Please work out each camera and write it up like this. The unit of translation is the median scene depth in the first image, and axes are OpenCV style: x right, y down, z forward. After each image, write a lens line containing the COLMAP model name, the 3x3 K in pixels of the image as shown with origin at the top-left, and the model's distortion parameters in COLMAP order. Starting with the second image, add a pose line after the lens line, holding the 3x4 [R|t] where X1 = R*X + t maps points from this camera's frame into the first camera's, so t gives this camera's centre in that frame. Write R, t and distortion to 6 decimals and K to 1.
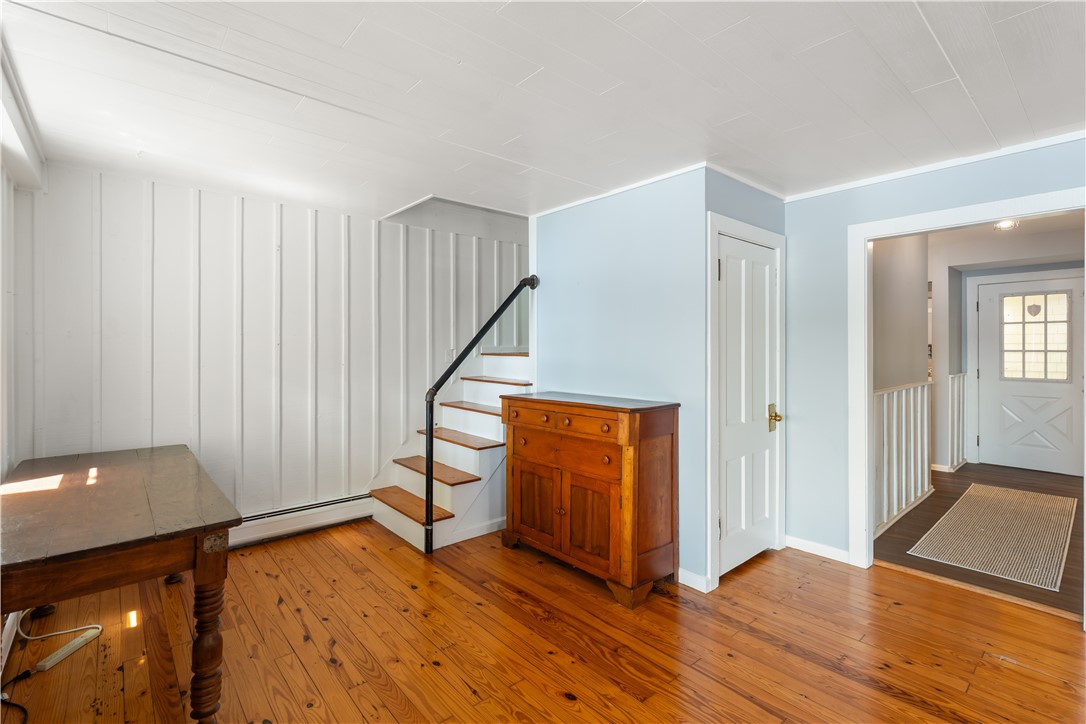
lens RADIAL K [[492.5, 0, 548.5], [0, 492.5, 348.3], [0, 0, 1]] dist [-0.003388, 0.001711]
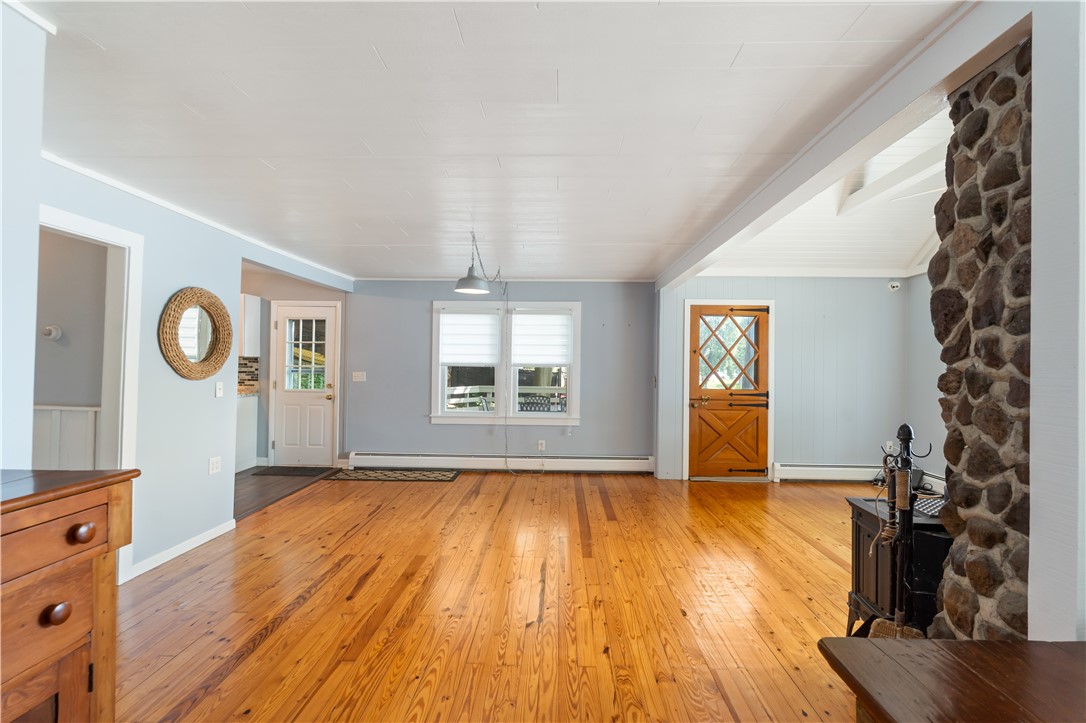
lens RADIAL K [[492.5, 0, 547.1], [0, 492.5, 358.8], [0, 0, 1]] dist [-0.003388, 0.001711]
pose [[-0.739879, 0.002179, 0.672736, -0.434896], [-0.011487, 0.999808, -0.015872, 0.005375], [-0.672642, -0.019471, -0.739712, 0.930767]]
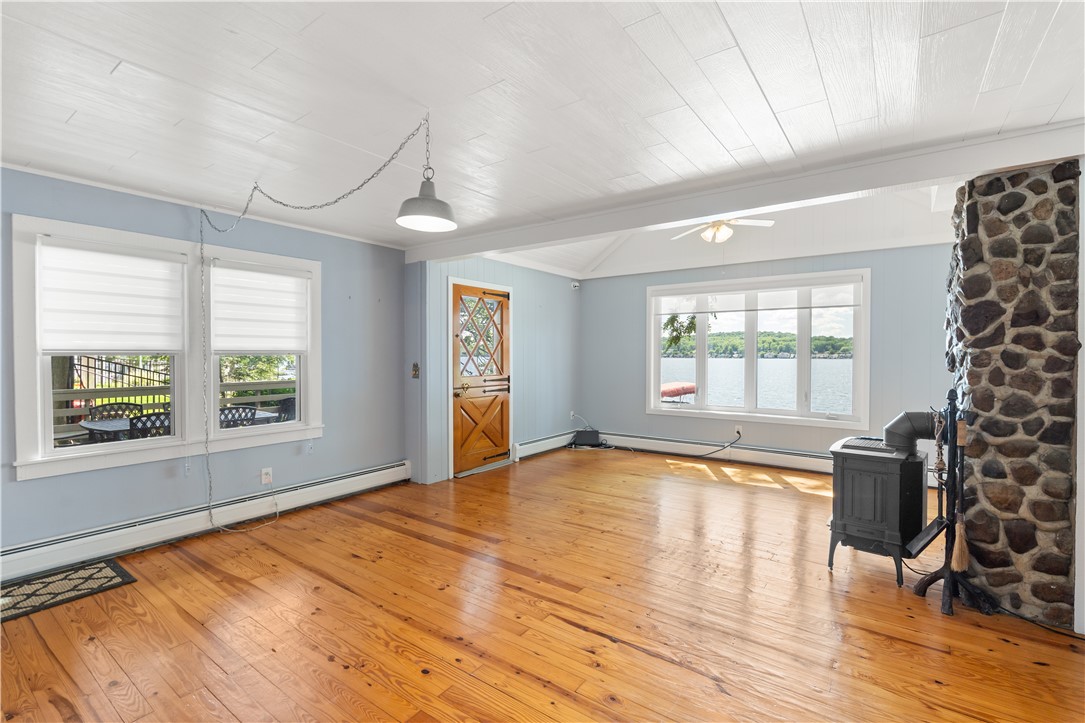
lens RADIAL K [[492.0, 0, 547.3], [0, 492.0, 361.0], [0, 0, 1]] dist [-0.003388, 0.001711]
pose [[-0.972576, 0.004521, -0.232542, 0.519493], [0.001458, 0.999910, 0.013340, 0.006778], [0.232581, 0.012635, -0.972495, 0.886347]]
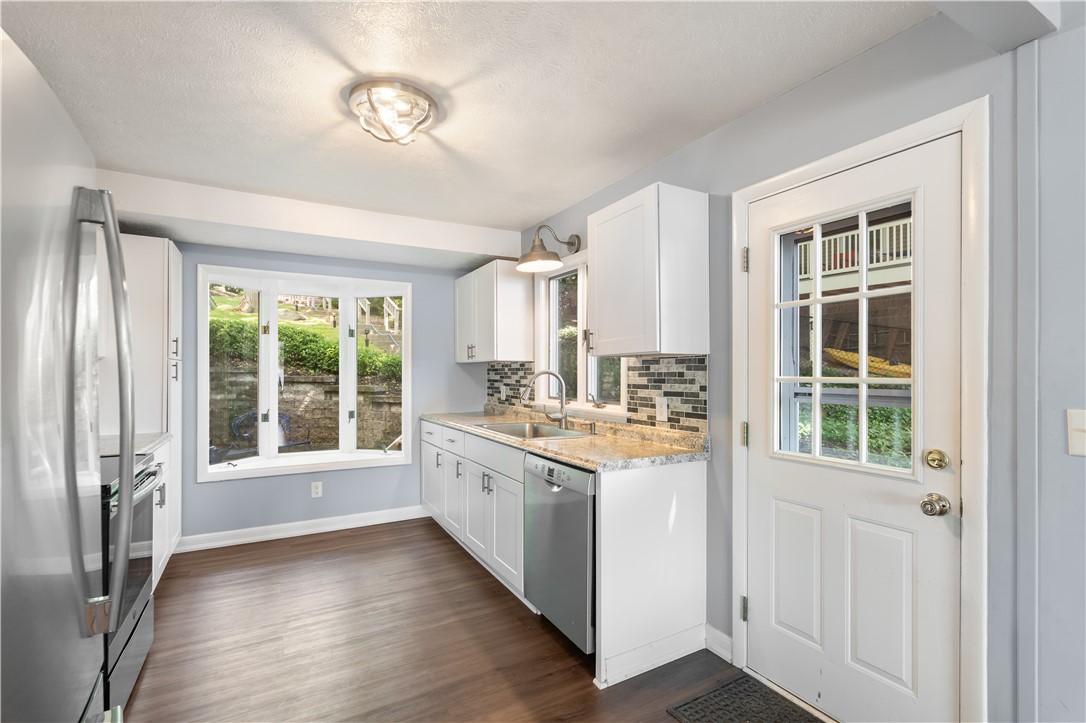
lens RADIAL K [[492.5, 0, 544.6], [0, 492.5, 370.9], [0, 0, 1]] dist [-0.003388, 0.001711]
pose [[0.199536, 0.006006, 0.979872, 1.037145], [-0.001468, 0.999982, -0.005831, 0.008911], [-0.979889, -0.000275, 0.199541, 0.316193]]
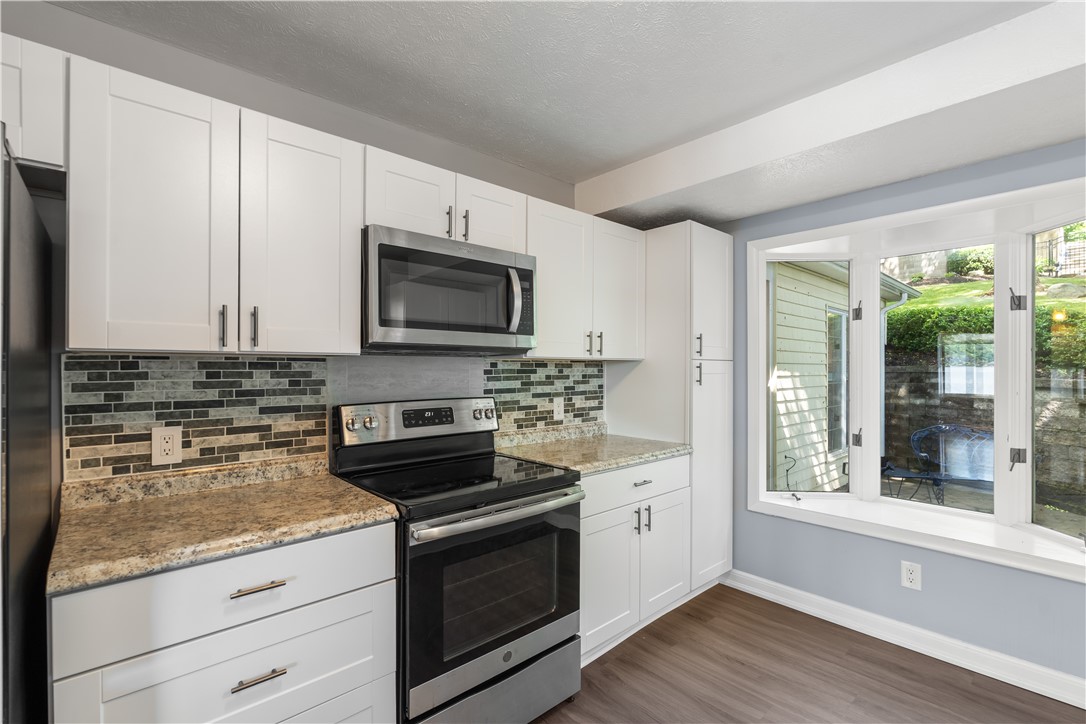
lens RADIAL K [[492.5, 0, 537.7], [0, 492.5, 364.7], [0, 0, 1]] dist [-0.003388, 0.001711]
pose [[0.999796, 0.006812, 0.019028, 1.589505], [-0.006674, 0.999951, -0.007330, -0.002055], [-0.019077, 0.007202, 0.999792, 0.407032]]
